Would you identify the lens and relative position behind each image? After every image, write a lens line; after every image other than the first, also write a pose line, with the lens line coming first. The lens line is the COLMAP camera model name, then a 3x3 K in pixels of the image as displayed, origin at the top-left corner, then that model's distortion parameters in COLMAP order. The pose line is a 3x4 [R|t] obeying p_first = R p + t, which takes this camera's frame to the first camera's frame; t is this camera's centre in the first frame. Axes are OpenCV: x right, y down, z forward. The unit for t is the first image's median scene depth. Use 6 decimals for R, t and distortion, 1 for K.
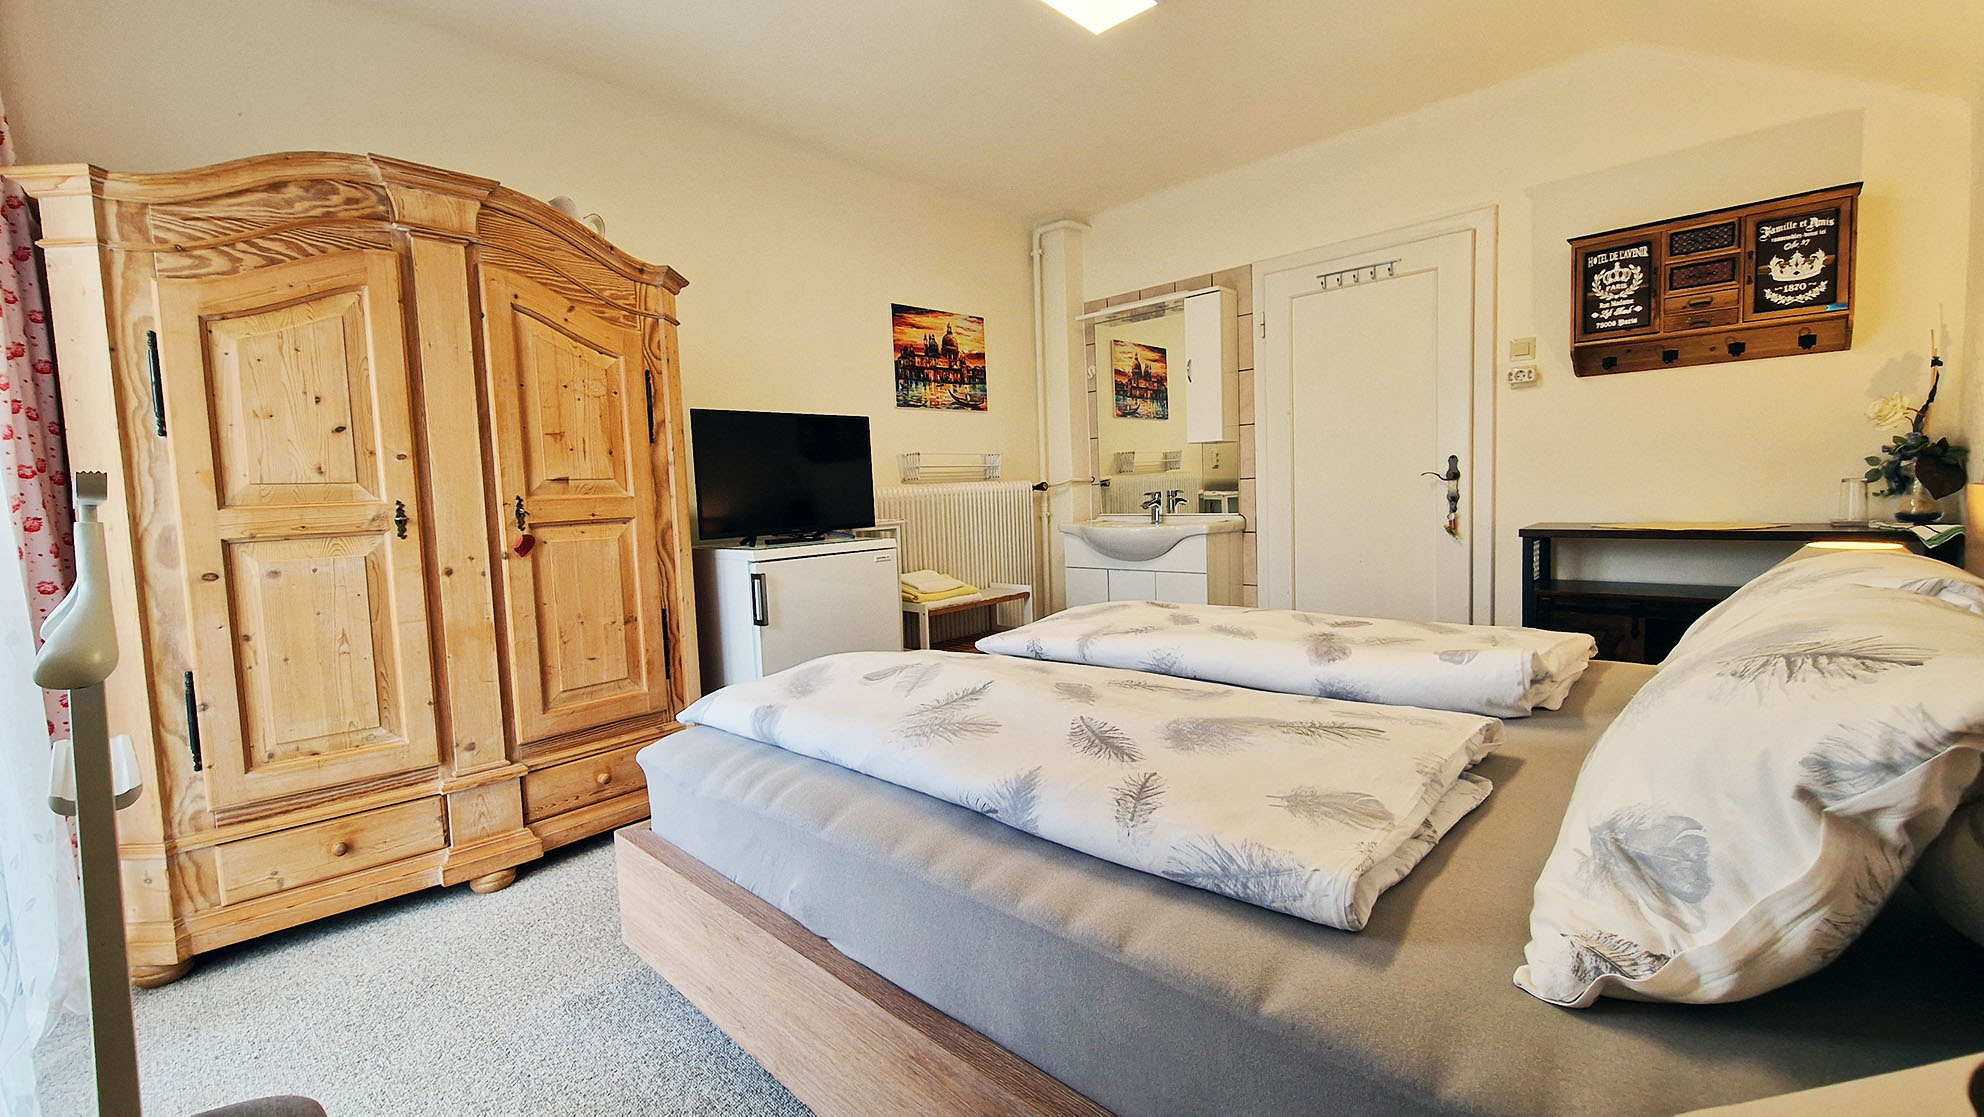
lens RADIAL K [[816.0, 0, 979.1], [0, 816.0, 552.8], [0, 0, 1]] dist [0.002667, -0.000854]
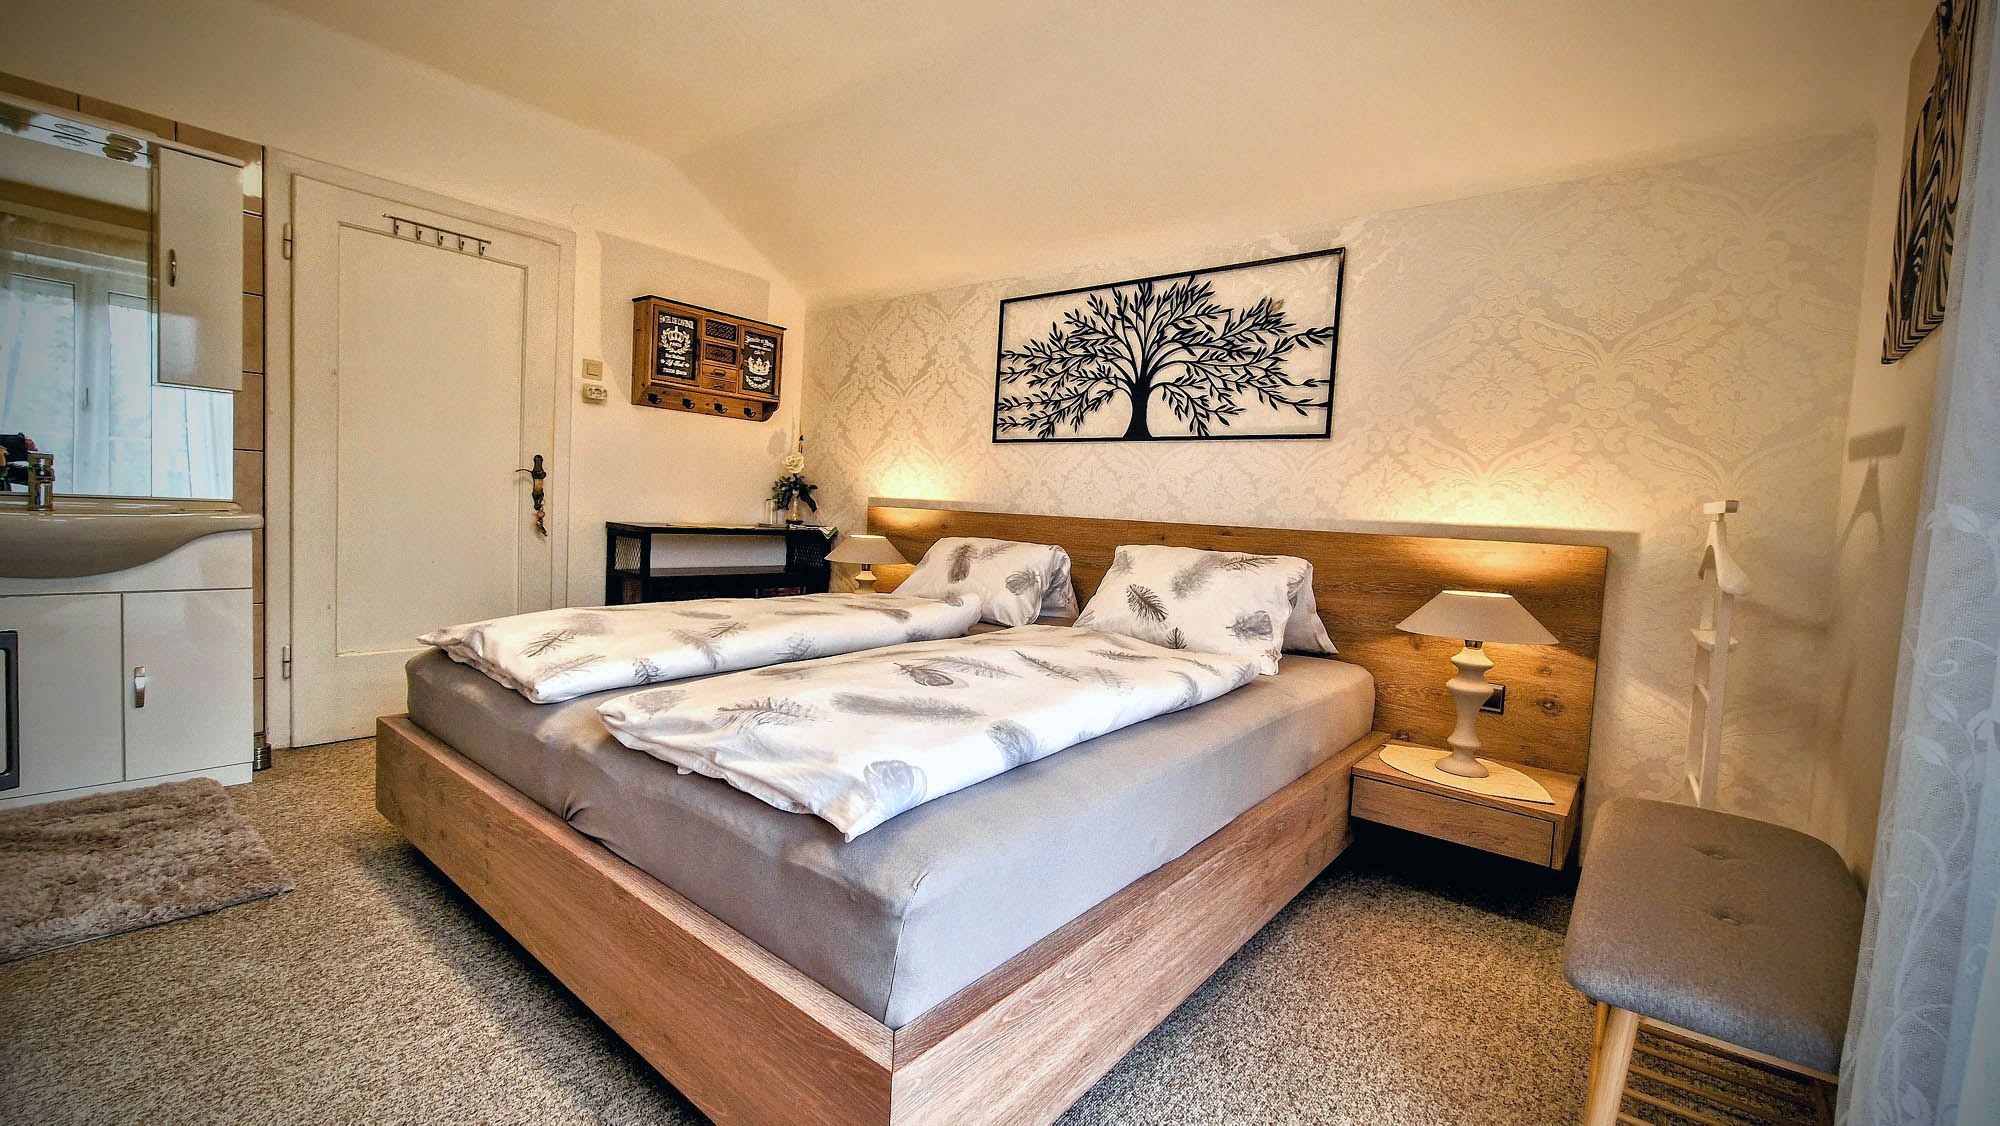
lens RADIAL K [[822.5, 0, 1001.8], [0, 822.5, 544.0], [0, 0, 1]] dist [0.002667, -0.000854]
pose [[-0.072420, -0.004049, 0.997366, -0.525264], [0.025322, 0.999662, 0.005897, 0.002473], [-0.997053, 0.025682, -0.072293, 0.517989]]
